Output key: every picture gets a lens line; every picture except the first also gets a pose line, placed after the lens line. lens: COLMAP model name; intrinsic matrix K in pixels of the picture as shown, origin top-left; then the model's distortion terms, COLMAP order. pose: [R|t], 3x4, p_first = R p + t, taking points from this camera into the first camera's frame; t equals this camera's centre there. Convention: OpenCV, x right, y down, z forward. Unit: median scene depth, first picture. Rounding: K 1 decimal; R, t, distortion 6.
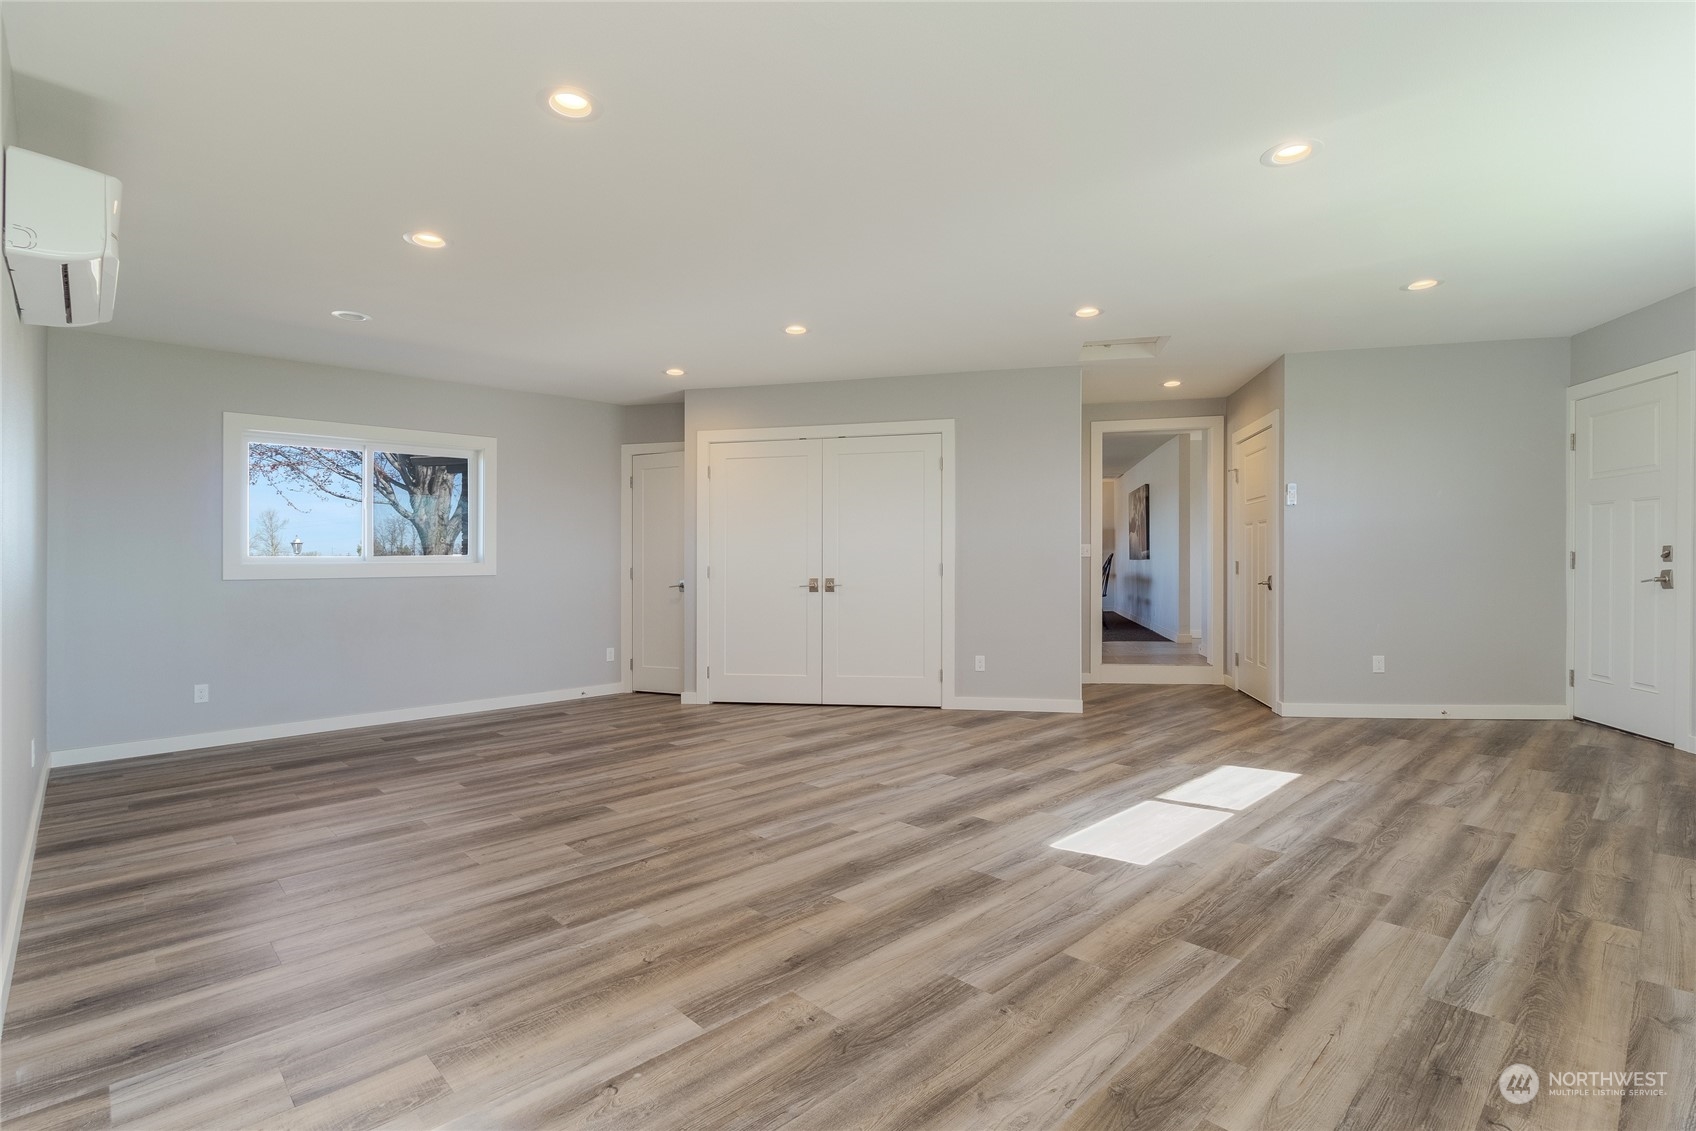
lens RADIAL K [[813.3, 0, 853.1], [0, 813.3, 564.9], [0, 0, 1]] dist [-0.011558, 0.002456]
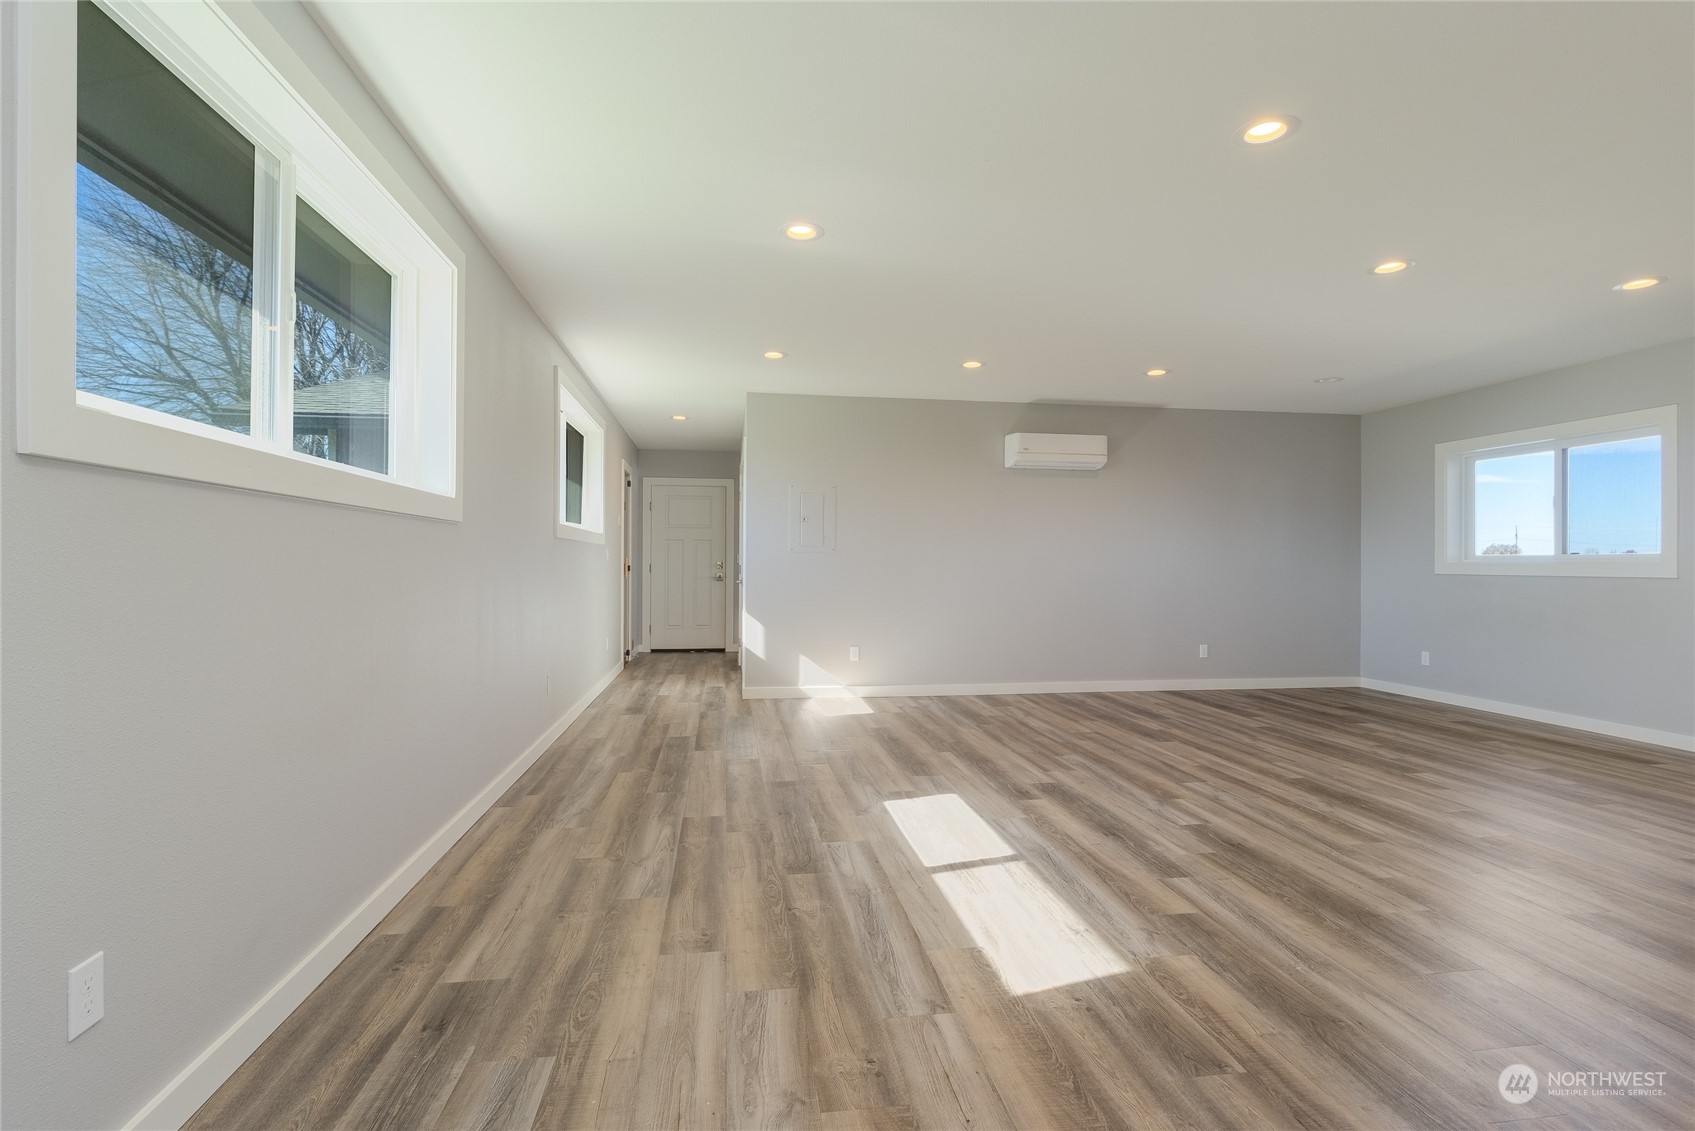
lens RADIAL K [[801.4, 0, 850.7], [0, 801.4, 557.7], [0, 0, 1]] dist [0.003628, -0.000157]
pose [[-0.575462, 0.007178, -0.817797, 1.369796], [0.004272, 0.999974, 0.005771, -0.032403], [0.817817, -0.000173, -0.575478, 1.626769]]
